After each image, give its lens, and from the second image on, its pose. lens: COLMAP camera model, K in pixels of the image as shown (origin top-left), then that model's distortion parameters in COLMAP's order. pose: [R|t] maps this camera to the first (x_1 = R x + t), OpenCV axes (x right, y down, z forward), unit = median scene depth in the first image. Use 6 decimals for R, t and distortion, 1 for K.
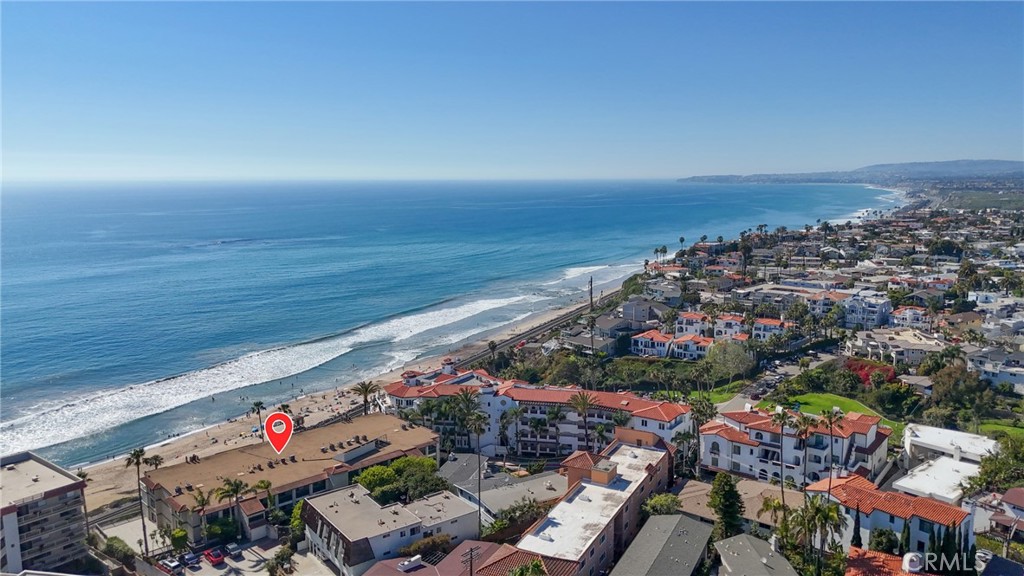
lens RADIAL K [[751.3, 0, 512.0], [0, 751.3, 288.0], [0, 0, 1]] dist [0.092264, -0.097684]
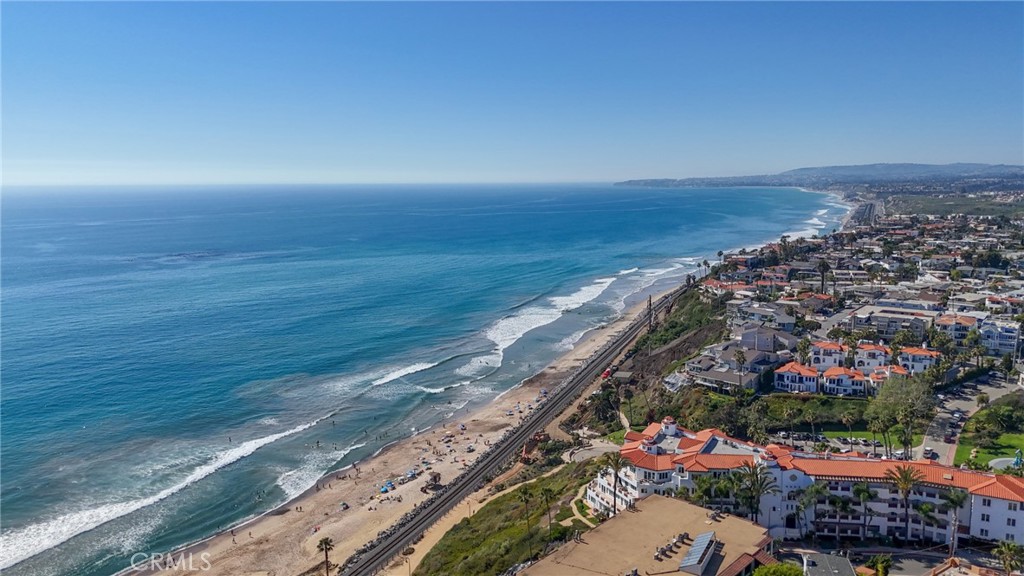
lens RADIAL K [[751.3, 0, 512.0], [0, 751.3, 288.0], [0, 0, 1]] dist [0.092264, -0.097684]
pose [[0.996218, -0.016046, 0.085393, -0.234821], [0.016444, 0.999857, -0.003962, -0.037529], [-0.085317, 0.005351, 0.996339, 0.099001]]
